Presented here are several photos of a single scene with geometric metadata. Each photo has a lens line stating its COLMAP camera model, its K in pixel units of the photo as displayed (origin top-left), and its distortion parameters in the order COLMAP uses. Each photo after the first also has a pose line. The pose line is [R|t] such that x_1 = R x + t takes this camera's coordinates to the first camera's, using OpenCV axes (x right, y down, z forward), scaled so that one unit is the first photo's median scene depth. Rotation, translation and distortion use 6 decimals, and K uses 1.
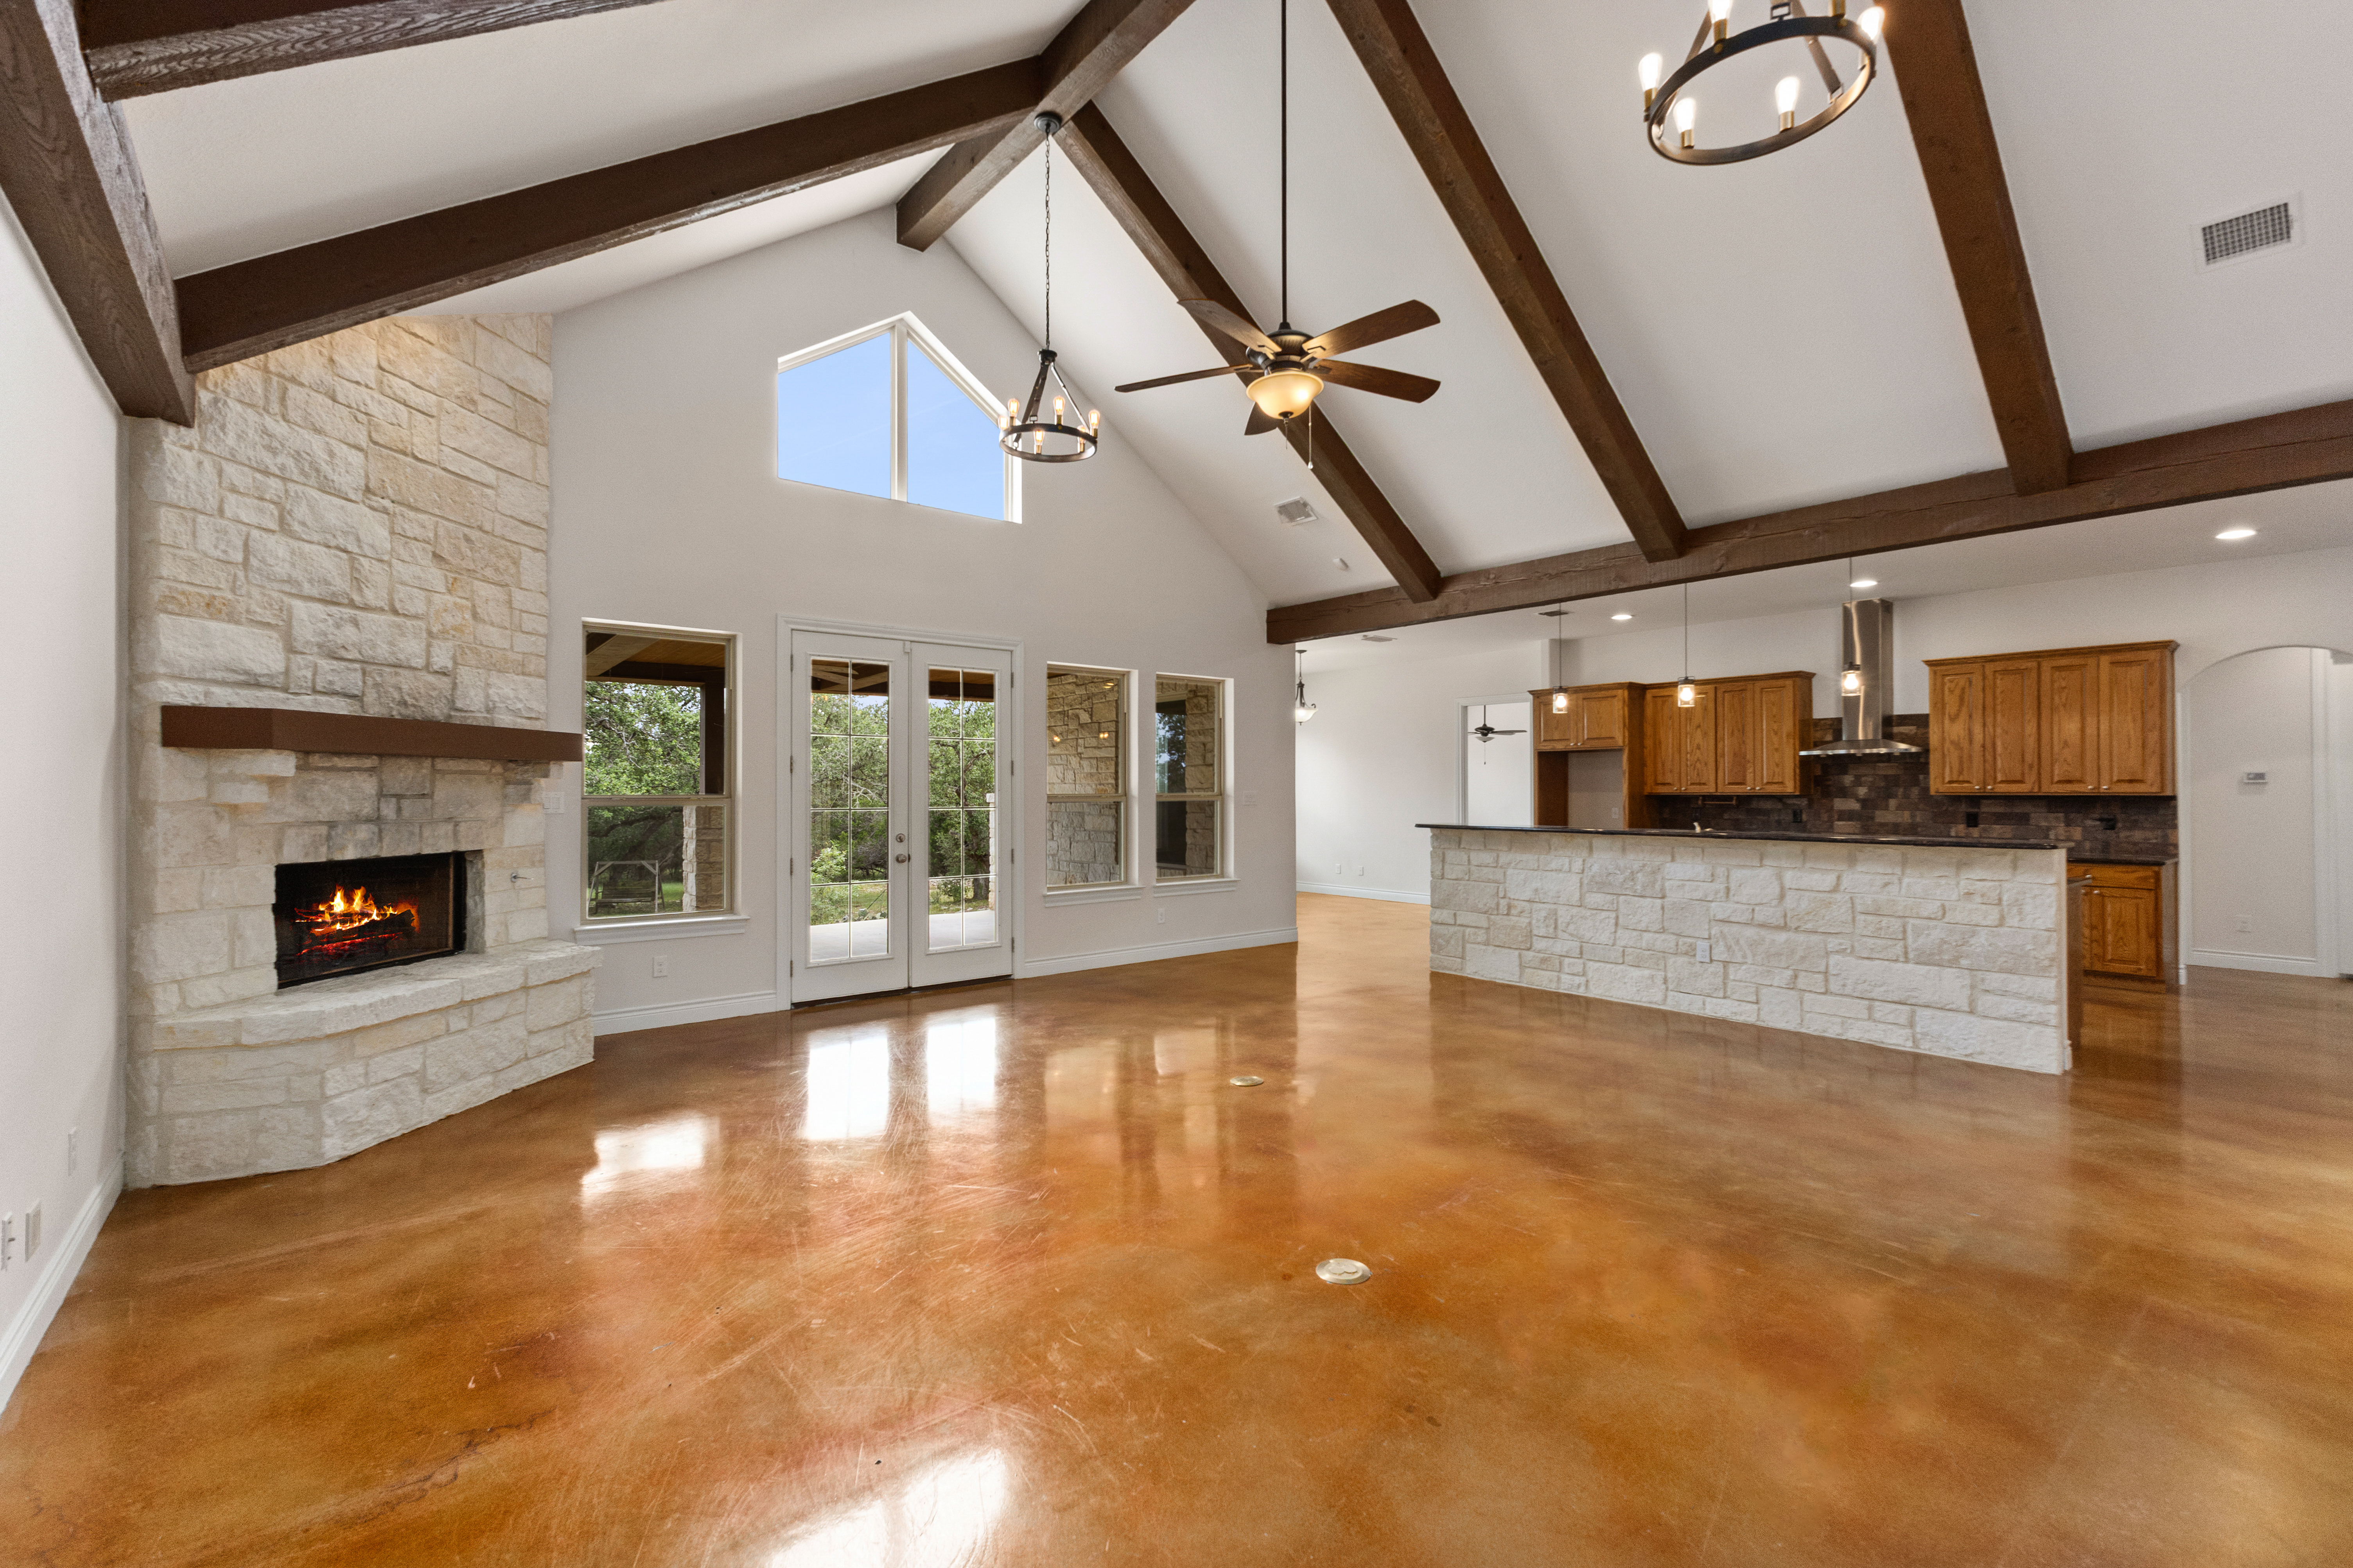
lens RADIAL K [[1011.5, 0, 1176.5], [0, 1011.5, 784.0], [0, 0, 1]] dist [-0.012967, -0.000637]
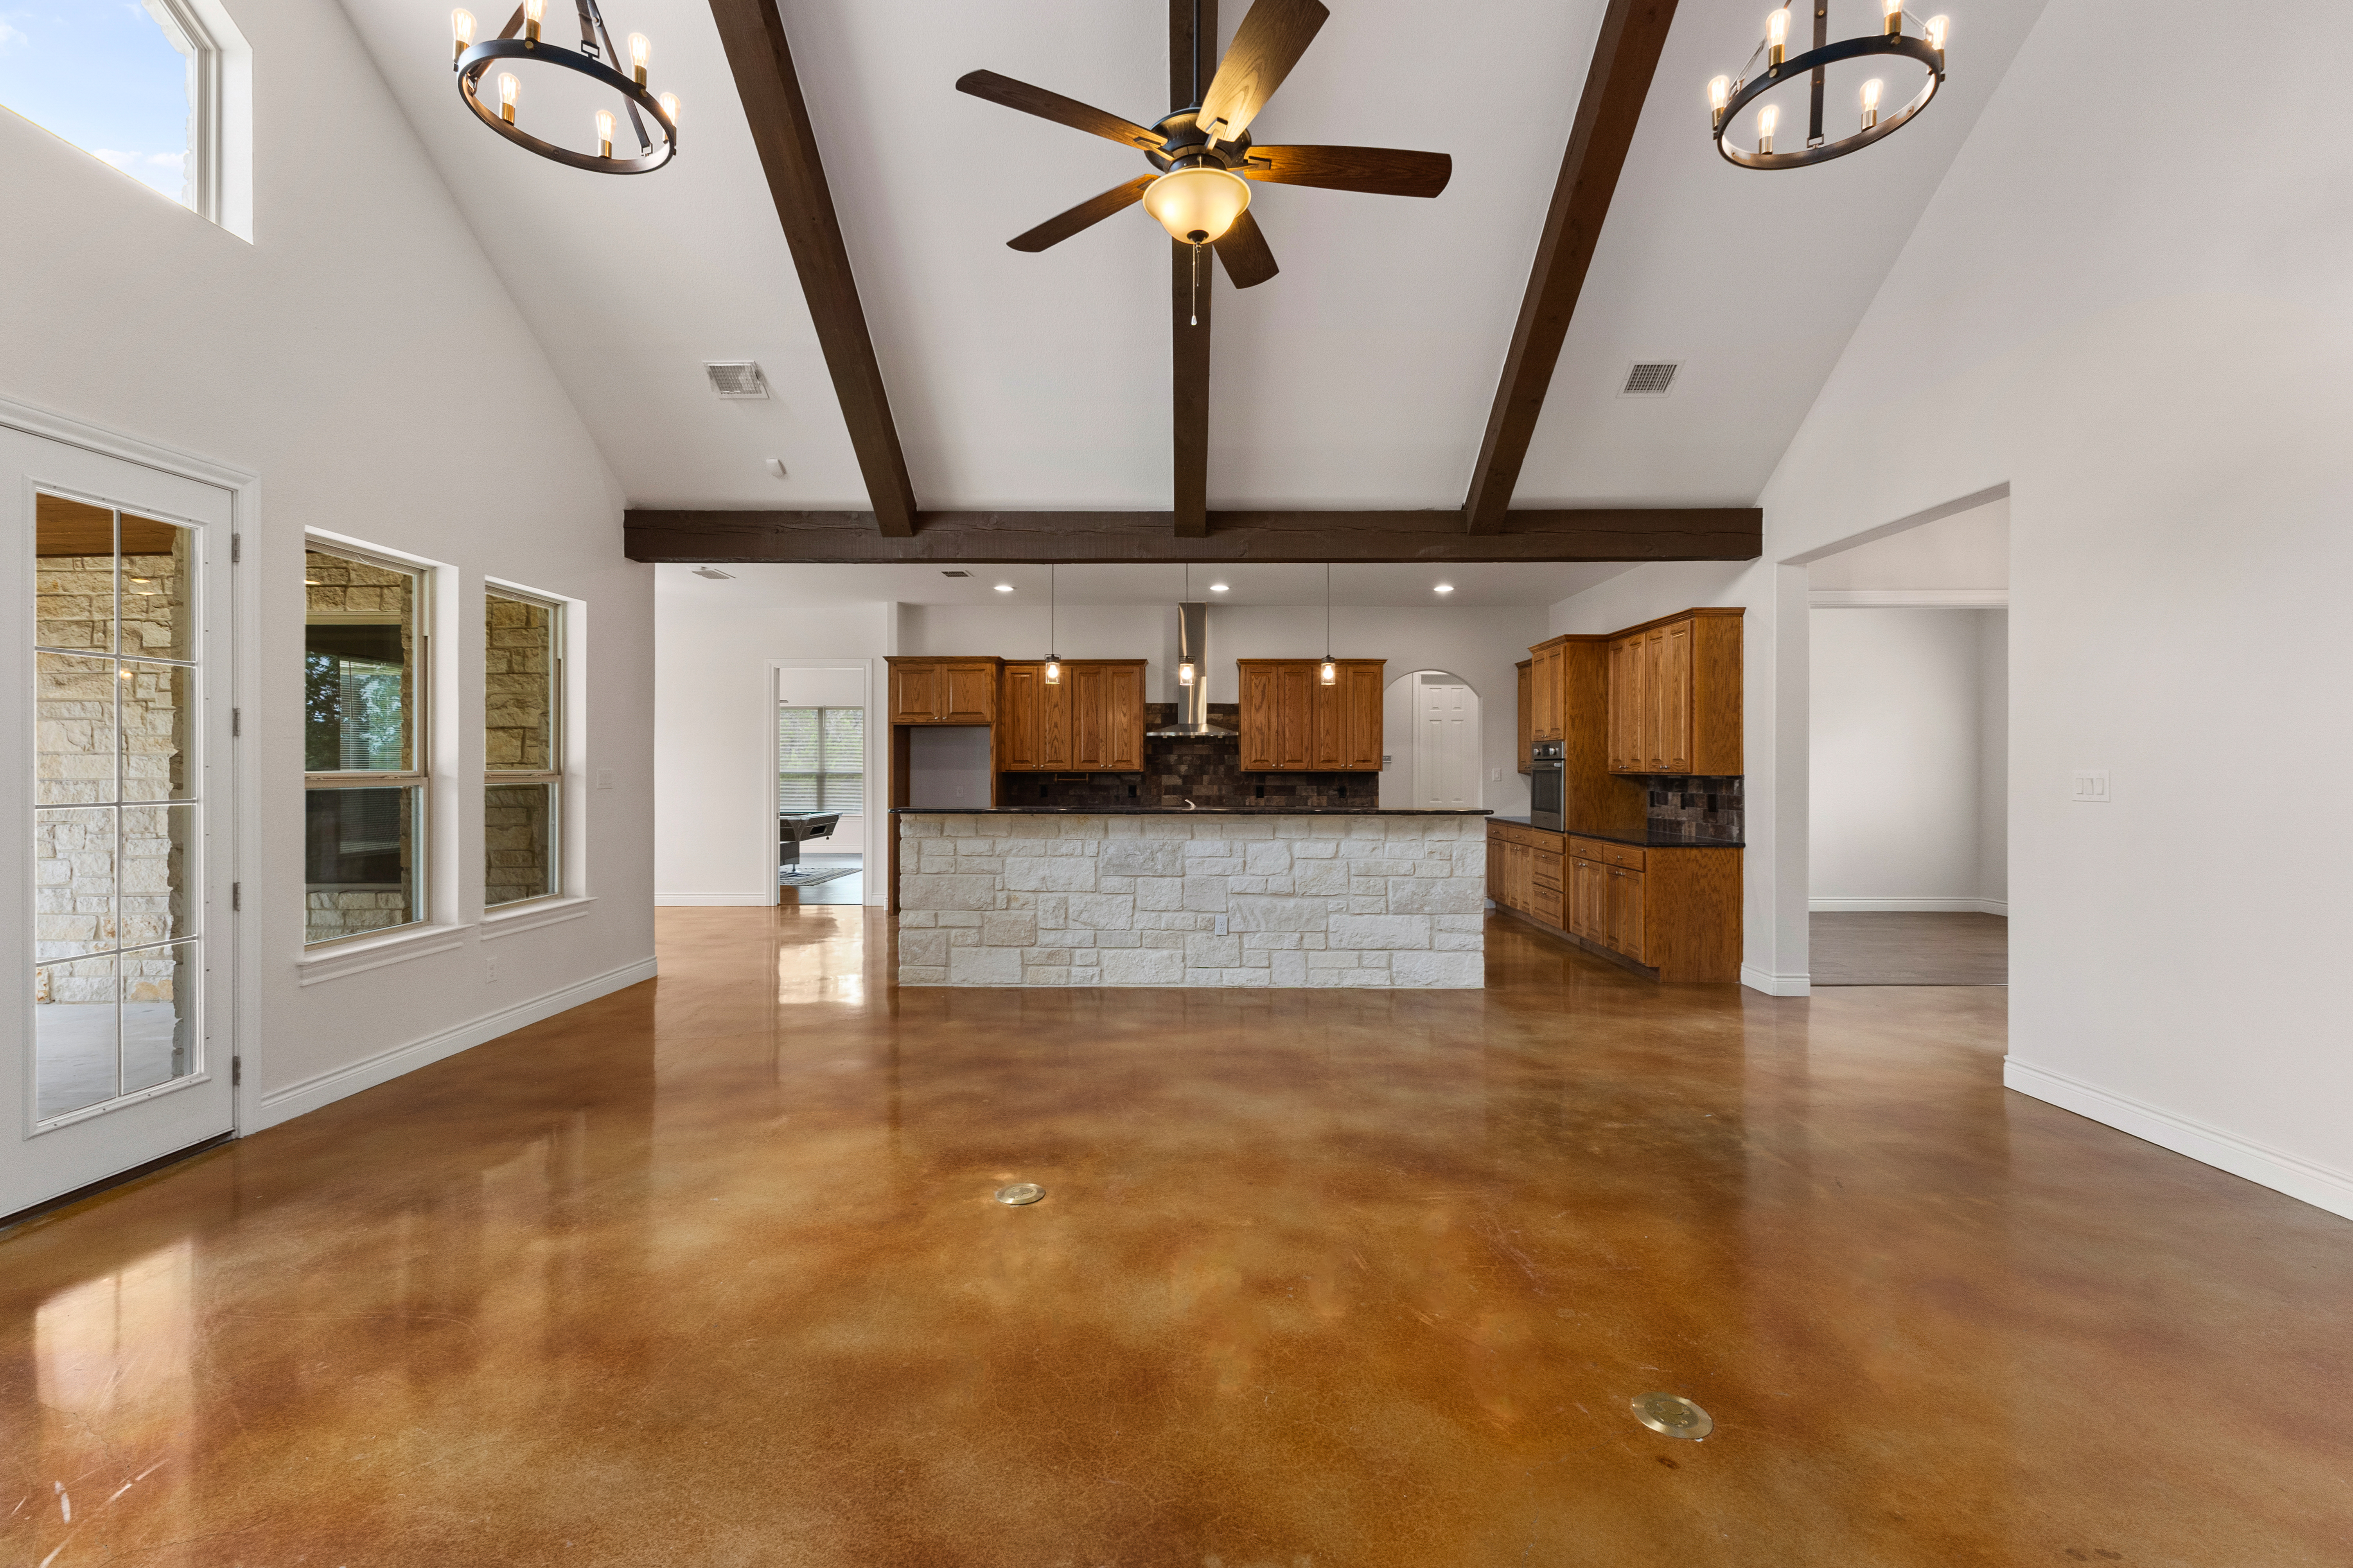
lens RADIAL K [[1013.9, 0, 1181.8], [0, 1013.9, 766.8], [0, 0, 1]] dist [-0.000095, 0.000050]
pose [[0.635892, 0.001014, 0.771777, -0.282026], [-0.006122, 0.999974, 0.003730, 0.001142], [-0.771754, -0.007097, 0.635882, 0.349389]]
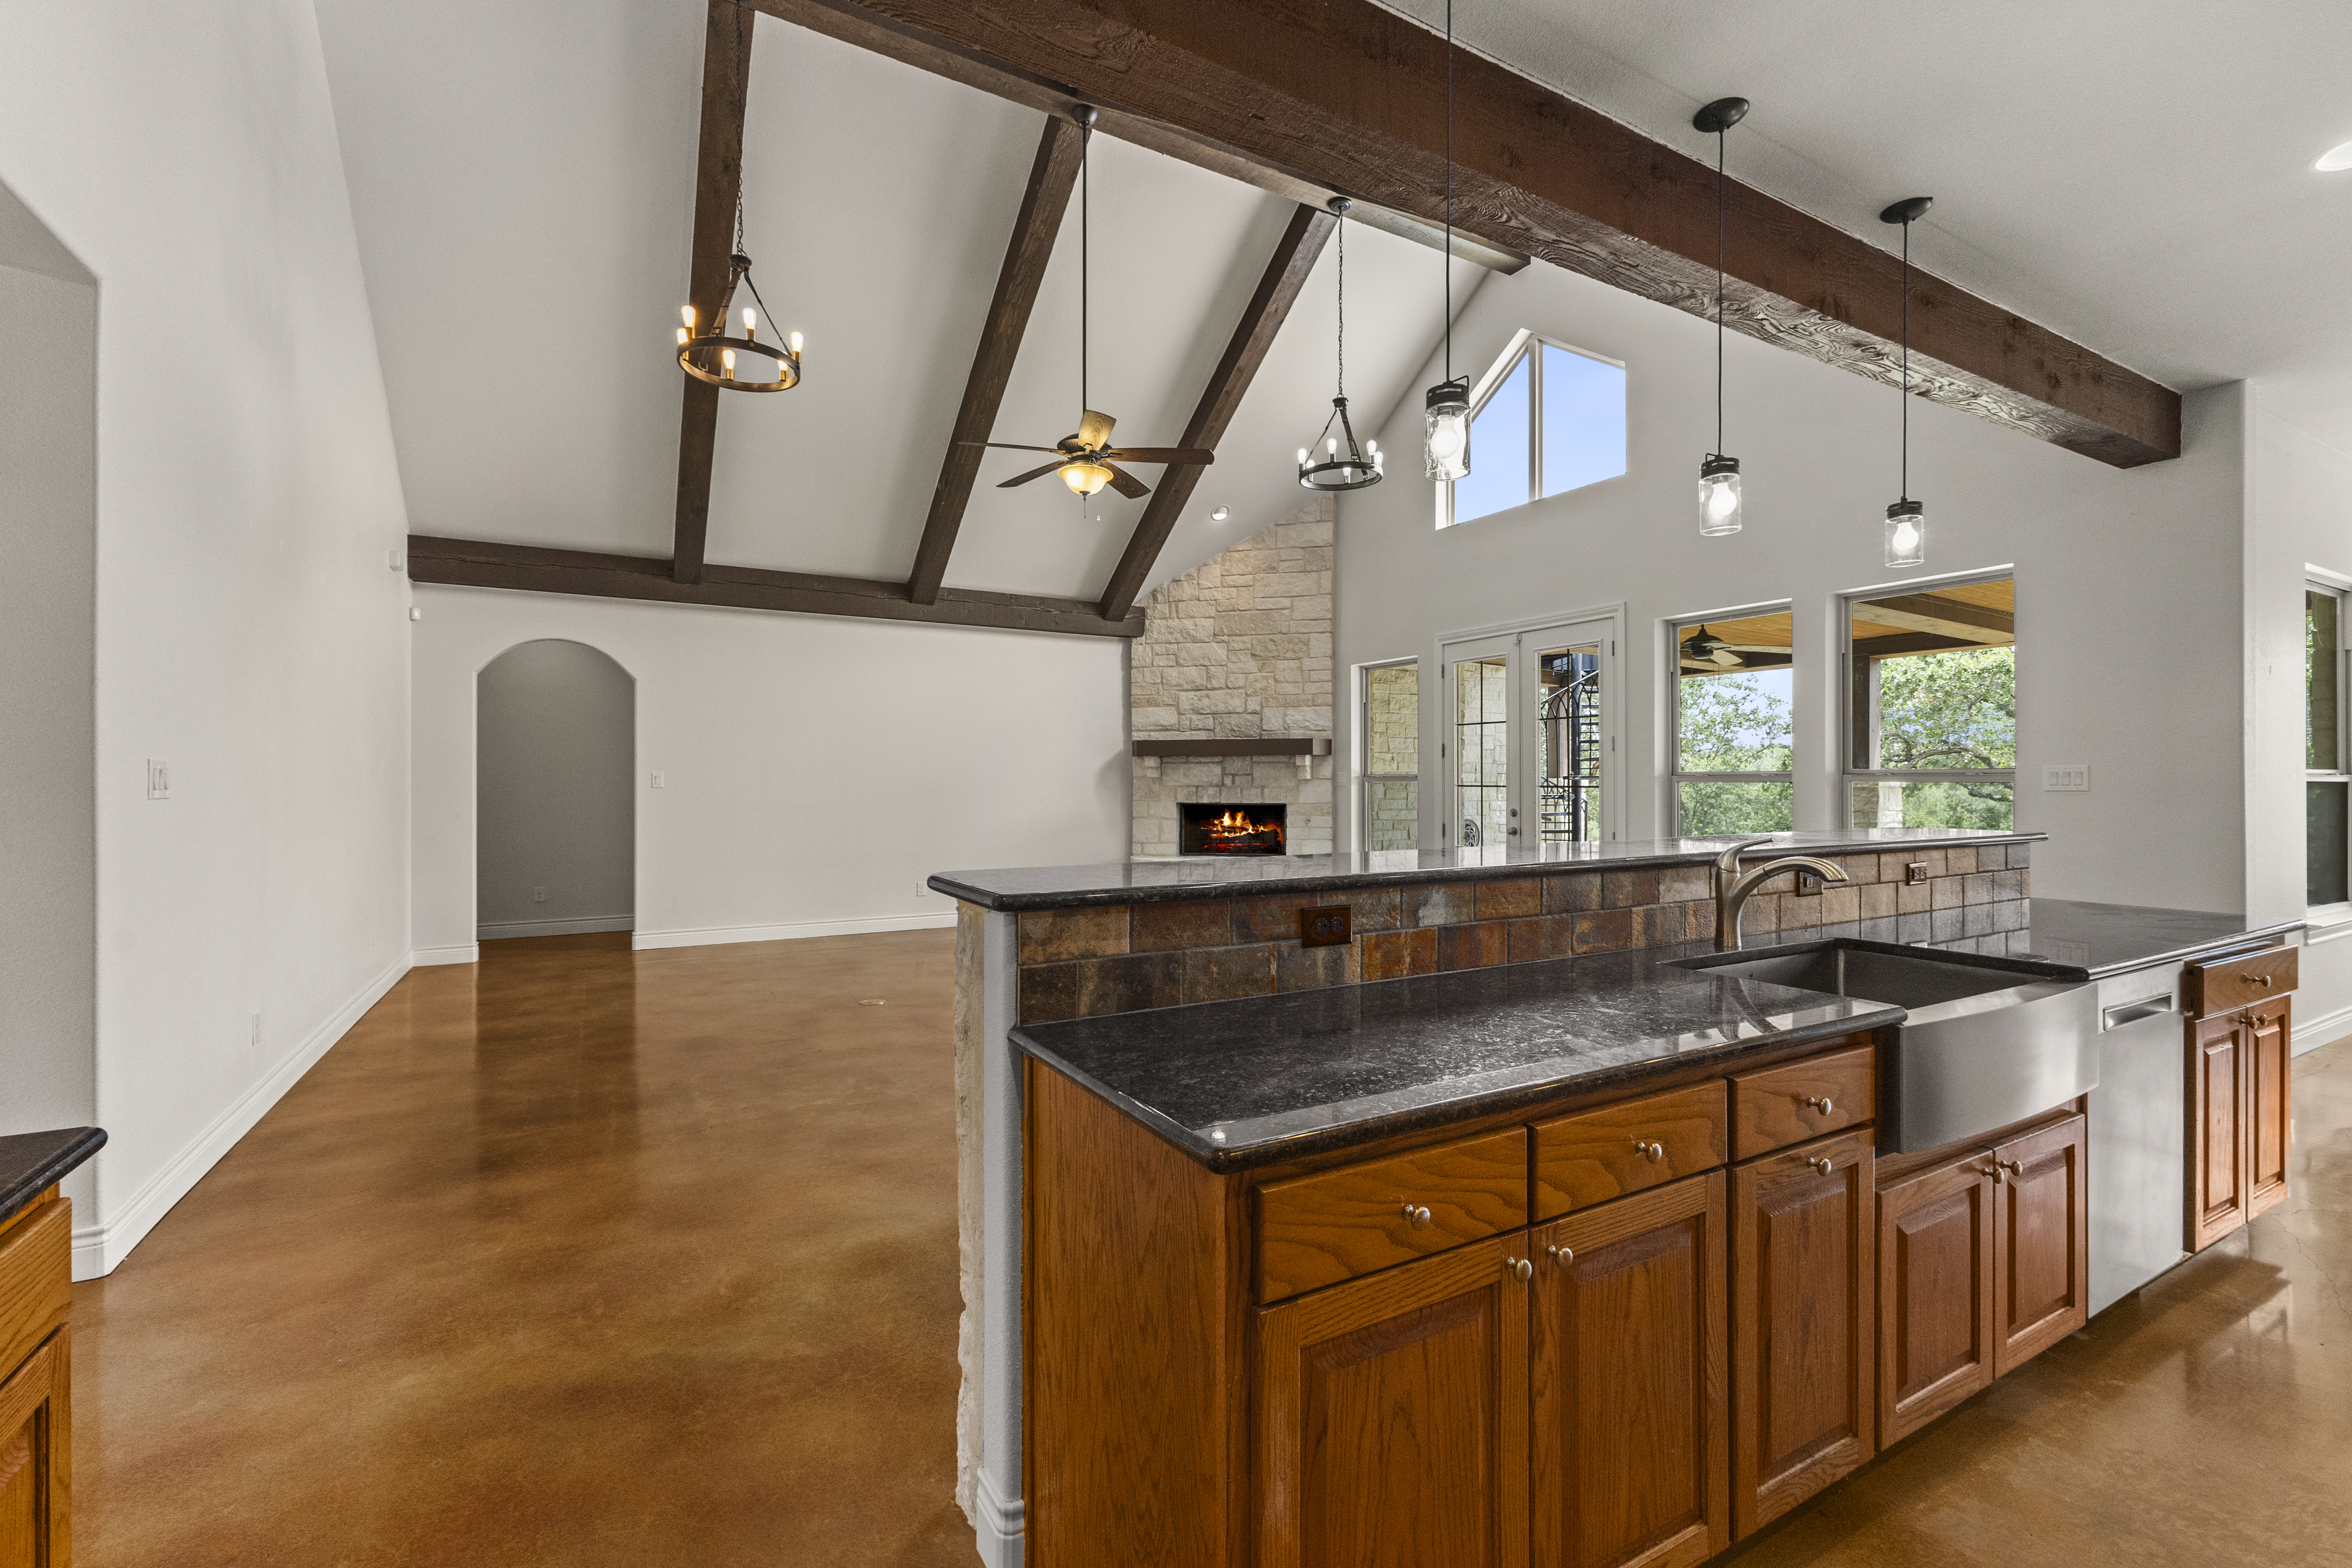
lens RADIAL K [[1011.1, 0, 1176.0], [0, 1011.1, 784.0], [0, 0, 1]] dist [-0.012967, -0.000637]
pose [[-0.175382, 0.008249, -0.984466, 0.901109], [0.009827, 0.999930, 0.006627, 0.011142], [0.984451, -0.008512, -0.175451, 0.846624]]
